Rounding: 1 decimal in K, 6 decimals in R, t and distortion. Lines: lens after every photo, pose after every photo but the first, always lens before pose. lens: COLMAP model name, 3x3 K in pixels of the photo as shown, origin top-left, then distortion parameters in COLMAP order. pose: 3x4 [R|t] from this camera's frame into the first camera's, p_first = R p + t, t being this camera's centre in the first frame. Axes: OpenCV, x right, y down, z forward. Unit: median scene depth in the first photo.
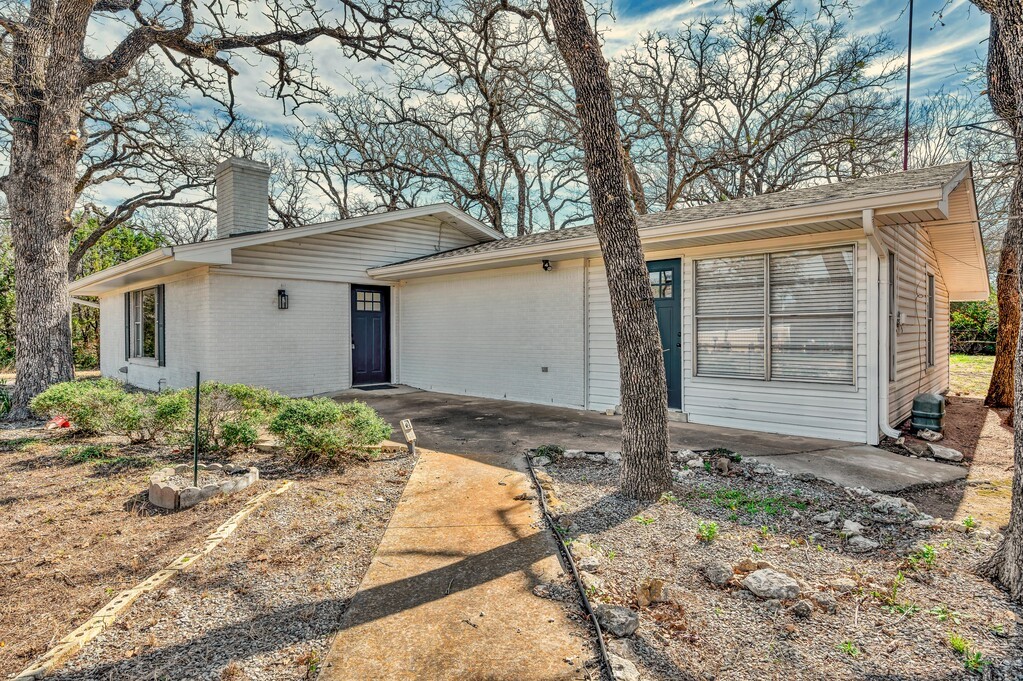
lens RADIAL K [[565.0, 0, 511.5], [0, 565.0, 340.5], [0, 0, 1]] dist [-0.000078, -0.000021]
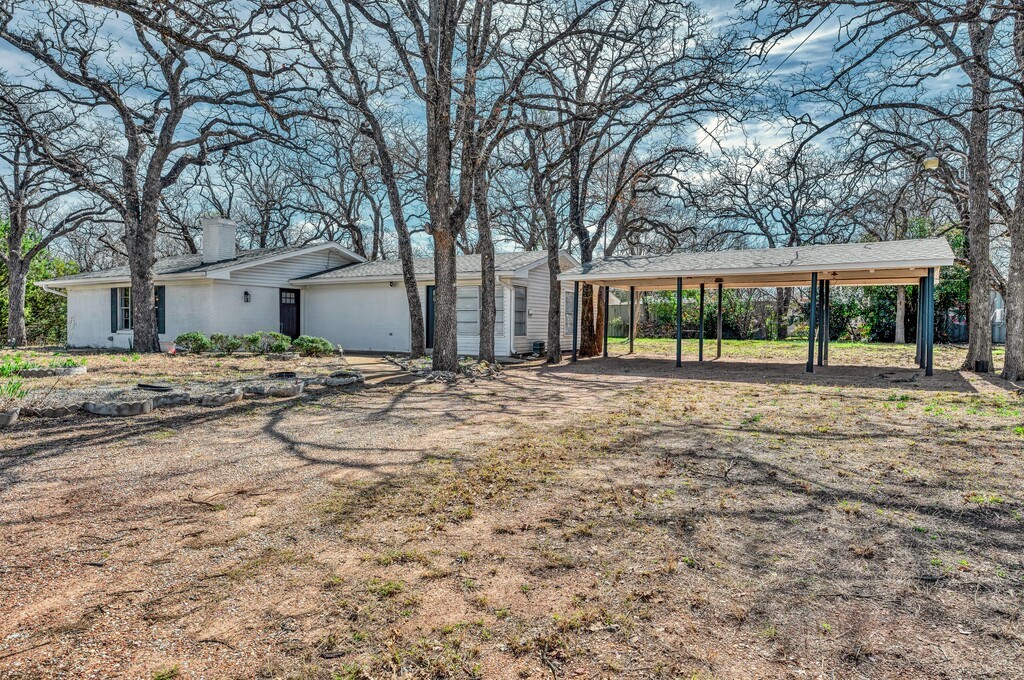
lens RADIAL K [[580.7, 0, 512.0], [0, 580.7, 340.0], [0, 0, 1]] dist [-0.000855, -0.000257]
pose [[0.967186, 0.005331, 0.254012, -0.039753], [-0.008096, 0.999919, 0.009840, 0.036602], [-0.253939, -0.011574, 0.967151, -0.895773]]
